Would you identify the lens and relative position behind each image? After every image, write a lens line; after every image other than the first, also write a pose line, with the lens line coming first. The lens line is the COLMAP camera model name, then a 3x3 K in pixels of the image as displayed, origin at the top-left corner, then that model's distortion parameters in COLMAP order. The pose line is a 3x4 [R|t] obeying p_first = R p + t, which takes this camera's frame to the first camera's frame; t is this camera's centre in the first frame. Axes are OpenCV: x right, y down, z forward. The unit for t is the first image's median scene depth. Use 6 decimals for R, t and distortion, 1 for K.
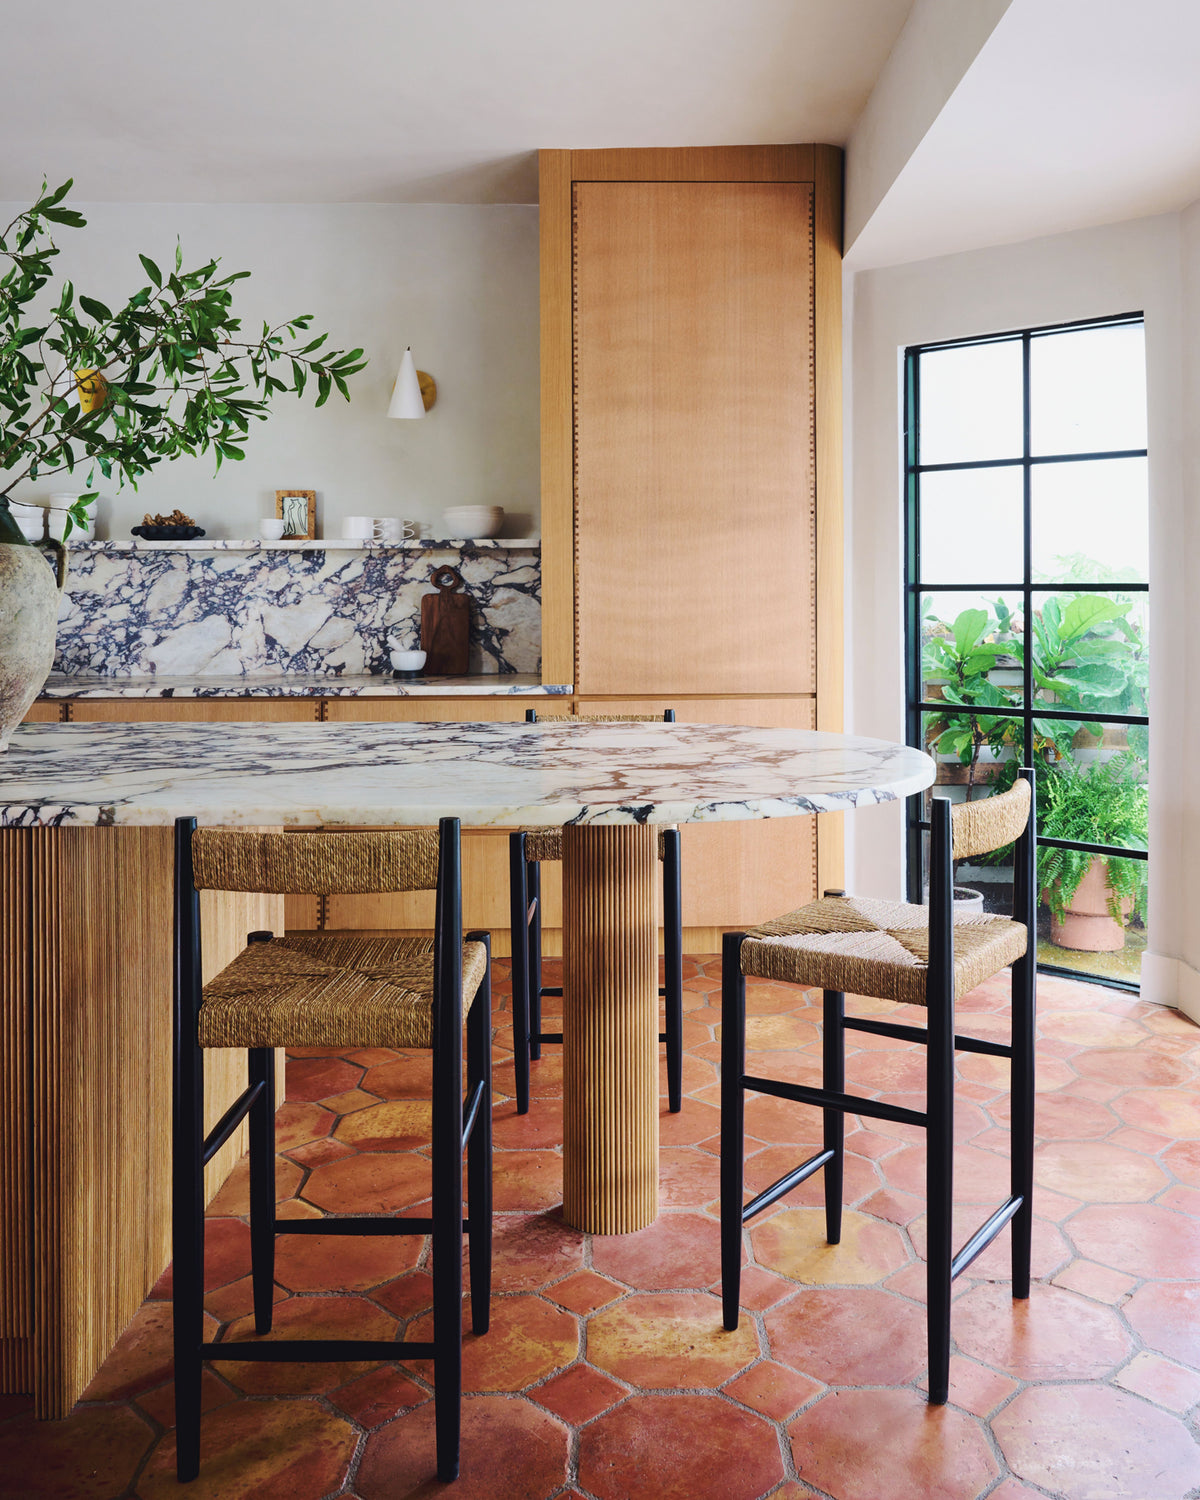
lens RADIAL K [[1401.3, 0, 593.9], [0, 1401.3, 569.1], [0, 0, 1]] dist [0.014160, 0.000000]
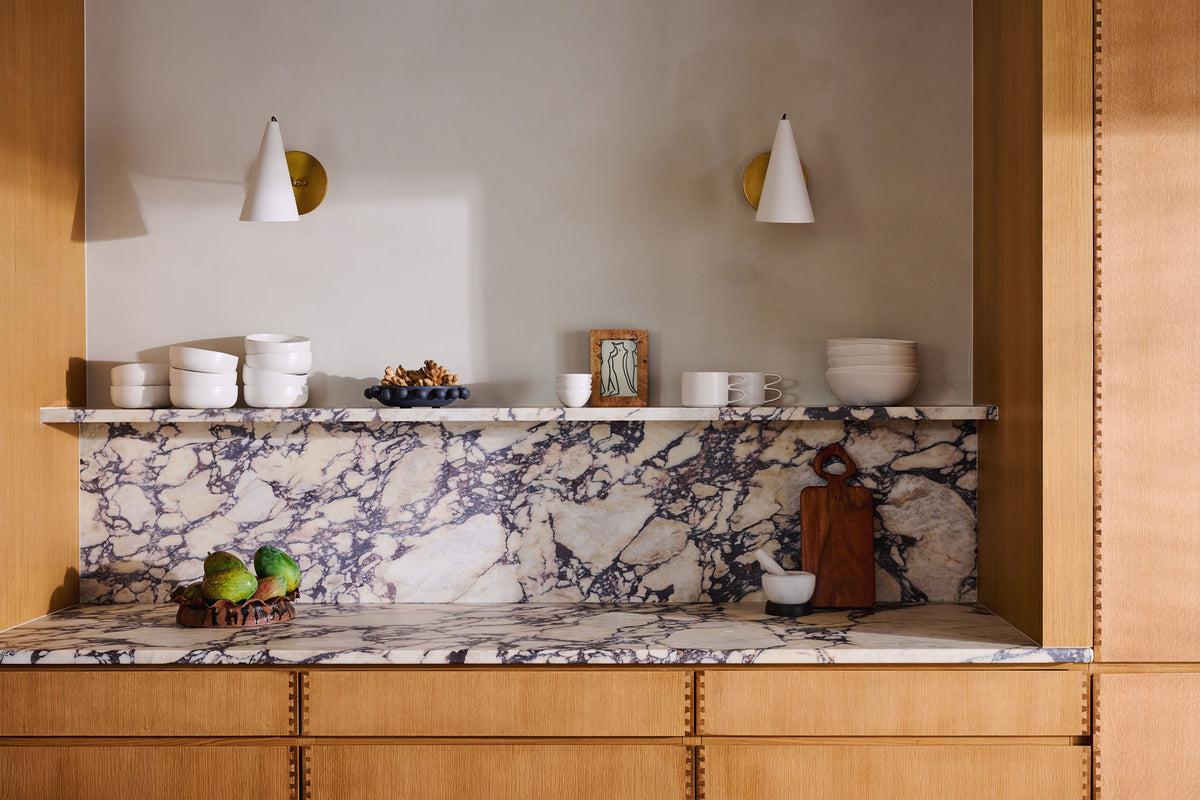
lens RADIAL K [[1459.6, 0, 600.4], [0, 1459.6, 397.3], [0, 0, 1]] dist [-0.004425, 0.000000]
pose [[0.999383, 0.001960, -0.035072, -0.188858], [-0.001317, 0.999831, 0.018324, -0.036669], [0.035102, -0.018267, 0.999217, 0.300095]]
